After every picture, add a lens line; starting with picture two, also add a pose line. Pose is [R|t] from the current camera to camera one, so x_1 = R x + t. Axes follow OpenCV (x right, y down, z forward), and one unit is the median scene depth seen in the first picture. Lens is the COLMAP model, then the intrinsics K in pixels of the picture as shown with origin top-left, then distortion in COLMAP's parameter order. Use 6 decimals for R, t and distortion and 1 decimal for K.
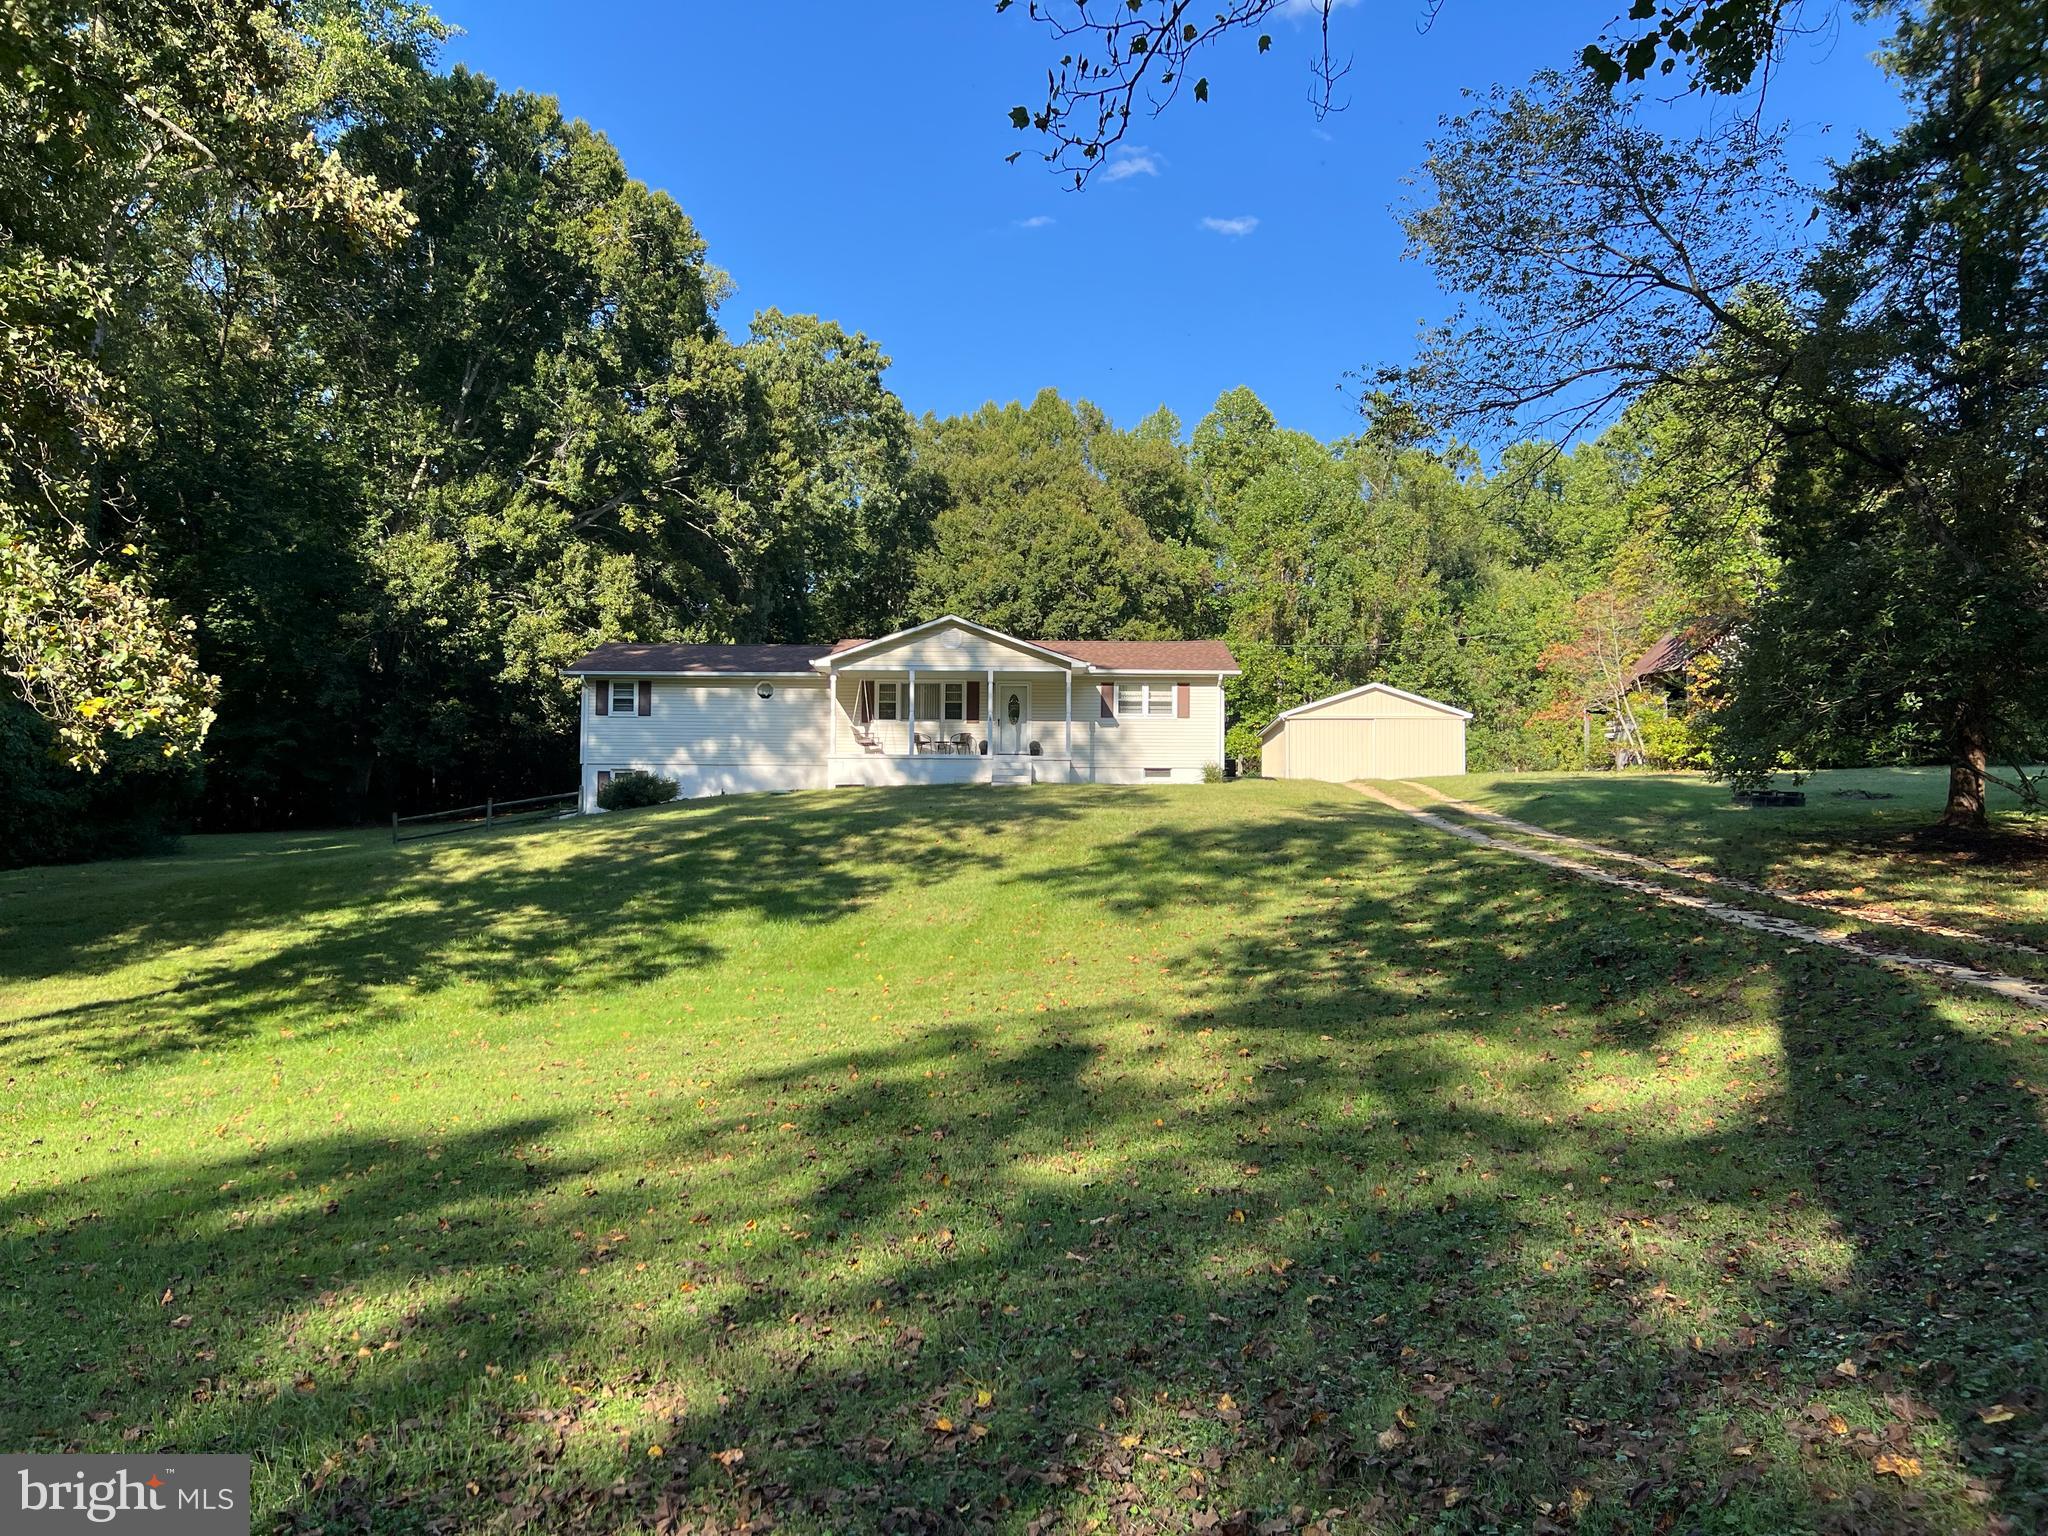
lens RADIAL K [[1540.1, 0, 1024.0], [0, 1540.1, 768.0], [0, 0, 1]] dist [0.083738, -0.093184]
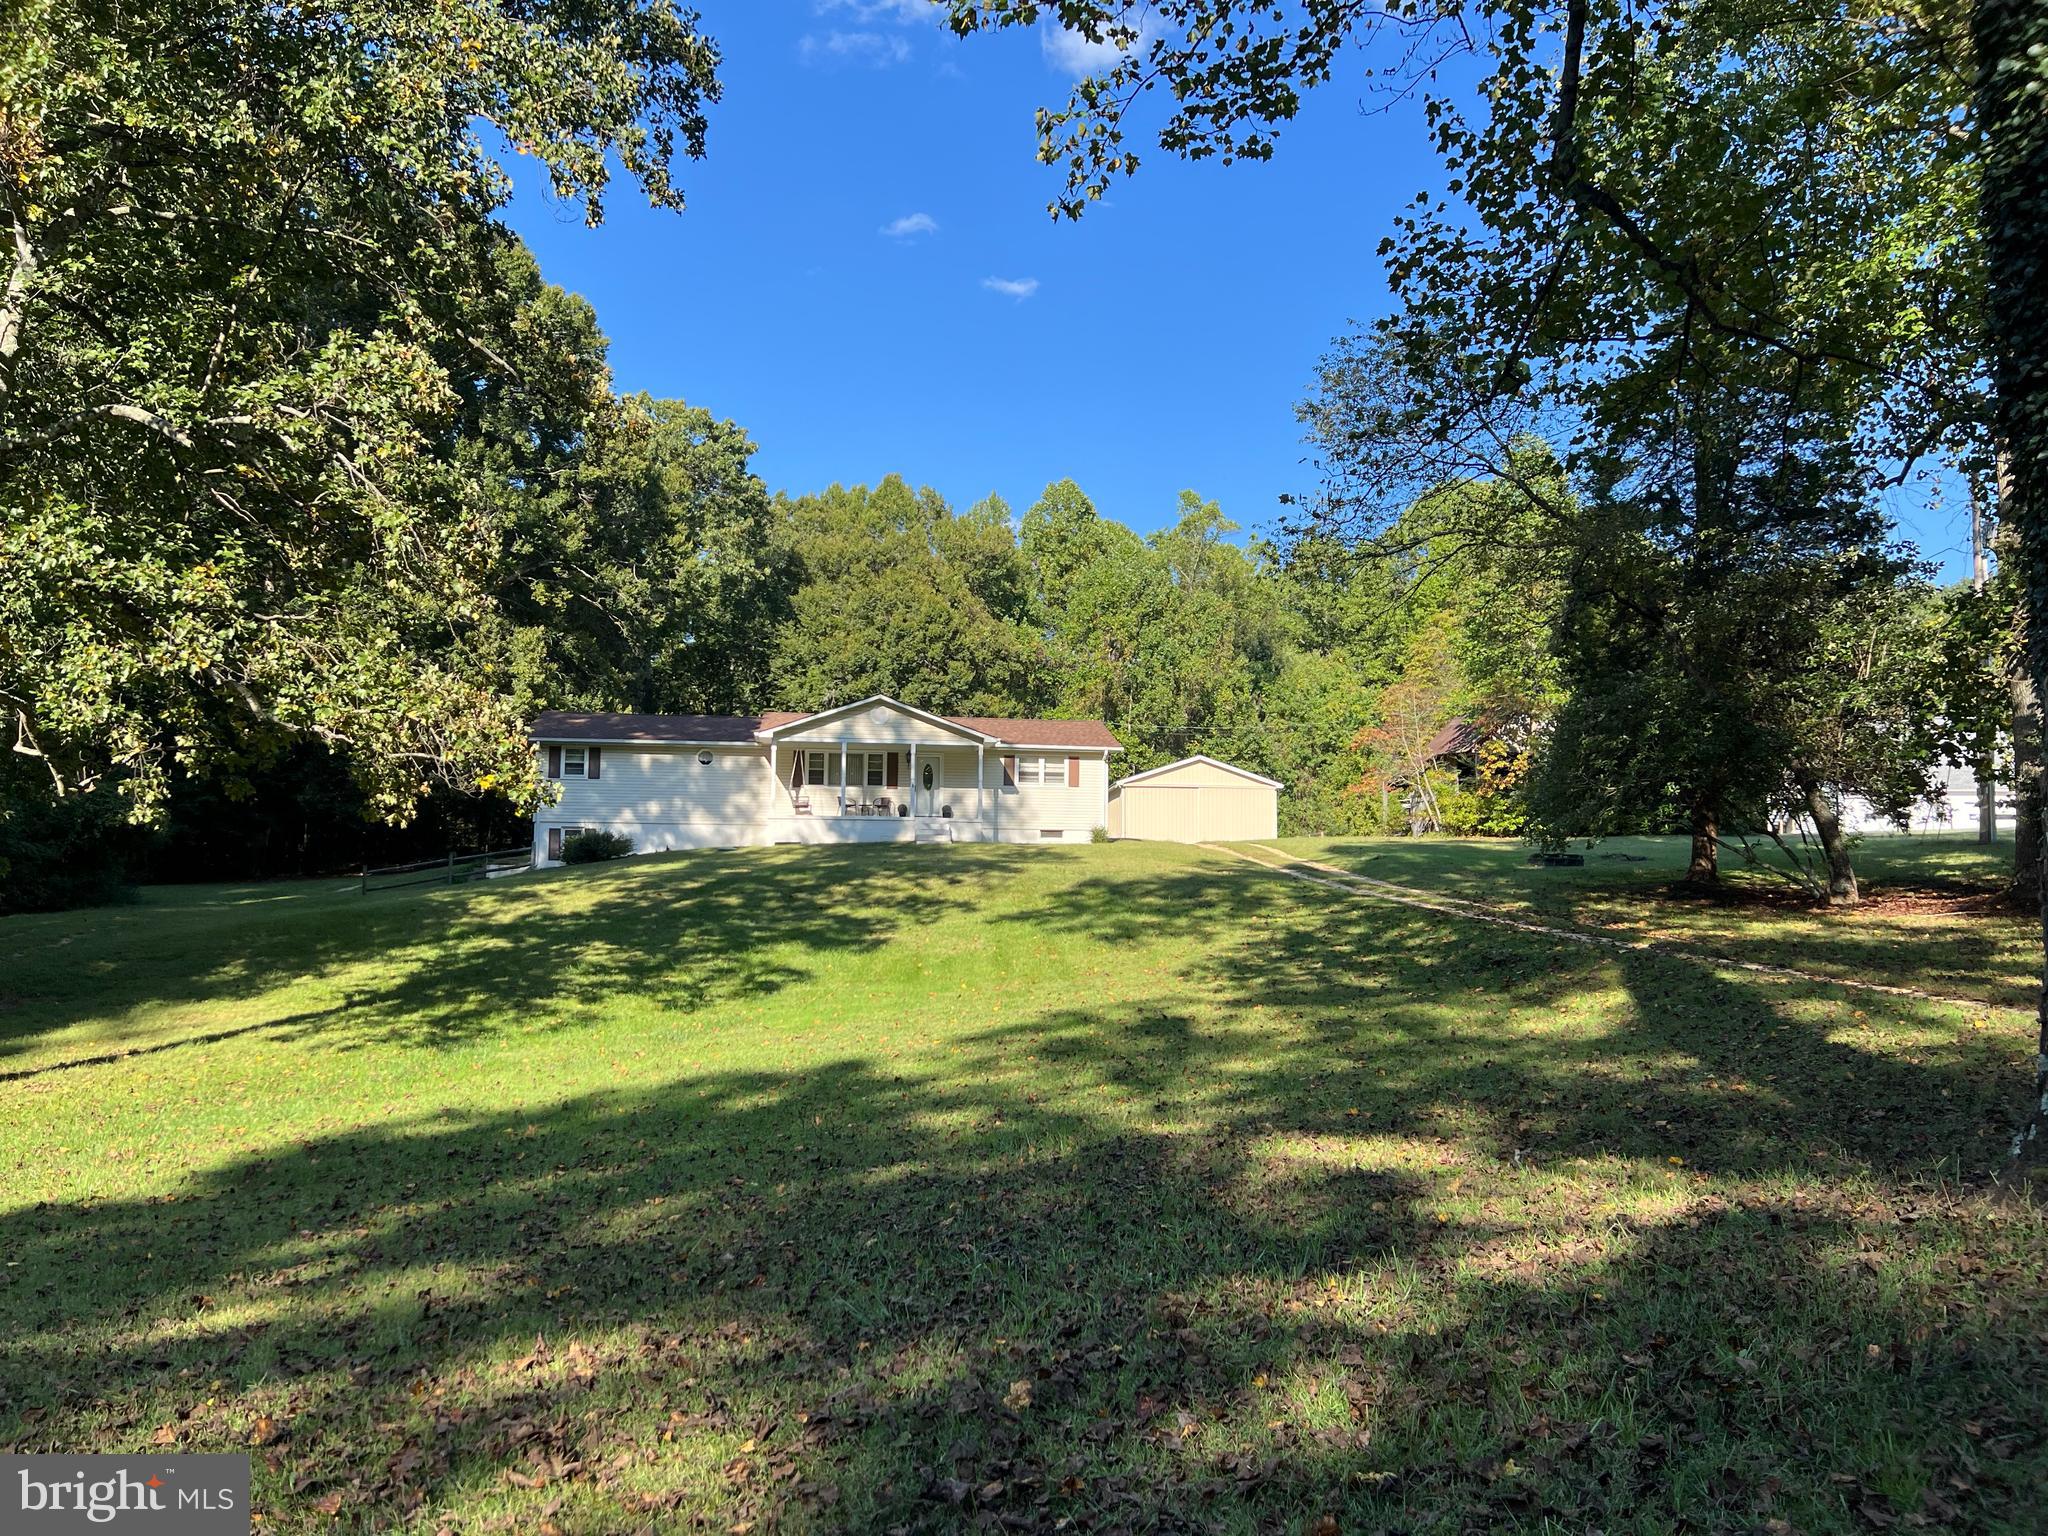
lens RADIAL K [[1539.5, 0, 1024.0], [0, 1539.5, 768.0], [0, 0, 1]] dist [0.126955, -0.281948]
pose [[0.989537, 0.015243, 0.143470, -0.090490], [-0.009564, 0.999146, -0.040194, 0.000113], [-0.143960, 0.038401, 0.988838, -0.129100]]
